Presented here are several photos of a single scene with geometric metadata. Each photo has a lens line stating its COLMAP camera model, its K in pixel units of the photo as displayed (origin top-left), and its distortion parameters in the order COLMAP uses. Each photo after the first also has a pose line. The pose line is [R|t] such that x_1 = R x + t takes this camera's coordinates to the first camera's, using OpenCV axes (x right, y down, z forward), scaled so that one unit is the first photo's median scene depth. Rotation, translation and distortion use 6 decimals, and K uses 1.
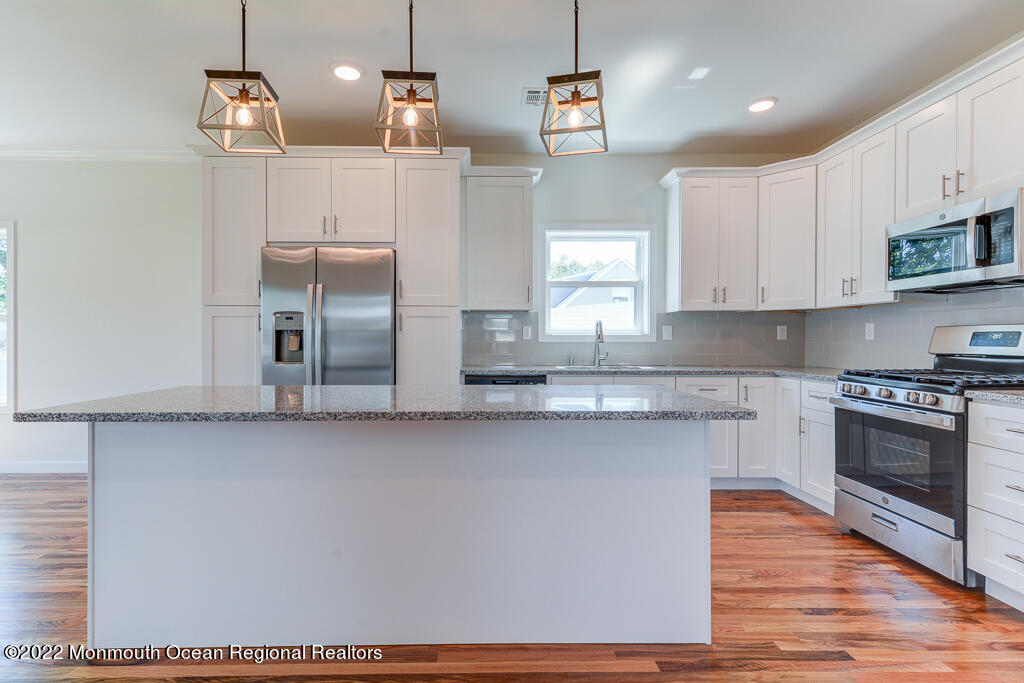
lens RADIAL K [[518.9, 0, 512.0], [0, 518.9, 341.5], [0, 0, 1]] dist [0.004614, 0.000331]
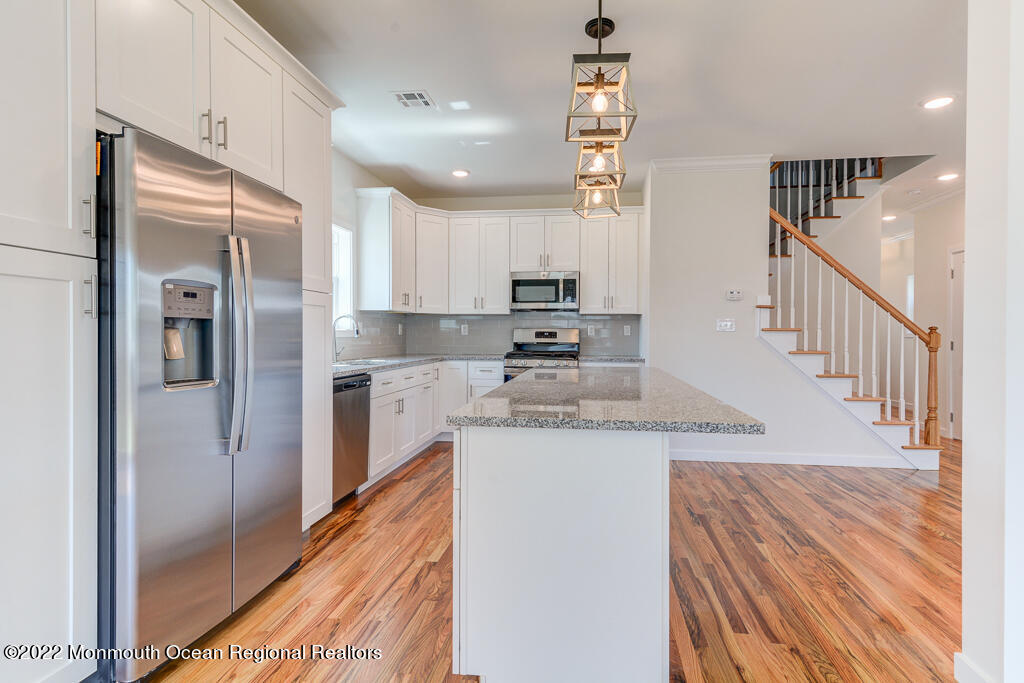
lens RADIAL K [[489.4, 0, 563.5], [0, 489.4, 339.2], [0, 0, 1]] dist [0.004315, 0.000209]
pose [[0.087235, -0.011159, 0.996125, -0.860882], [-0.002336, 0.999932, 0.011406, -0.008371], [-0.996185, -0.003322, 0.087203, 0.596667]]
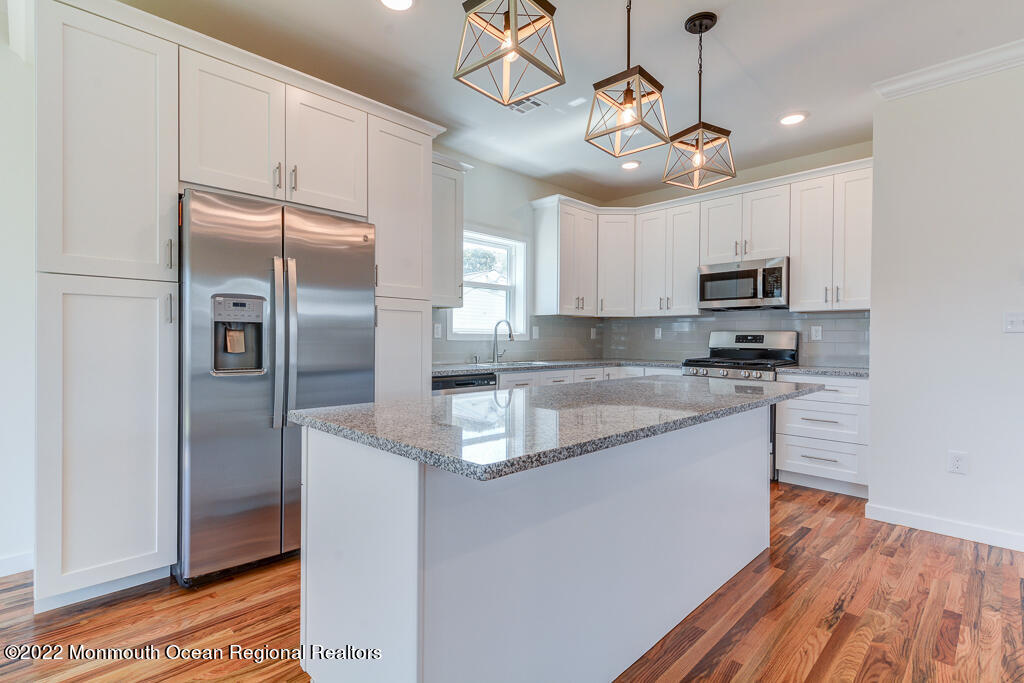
lens RADIAL K [[496.8, 0, 537.3], [0, 496.8, 345.2], [0, 0, 1]] dist [0.004320, 0.000106]
pose [[0.695262, -0.006020, 0.718731, -0.618341], [-0.002289, 0.999941, 0.010590, -0.000221], [-0.718753, -0.009008, 0.695207, 0.275730]]
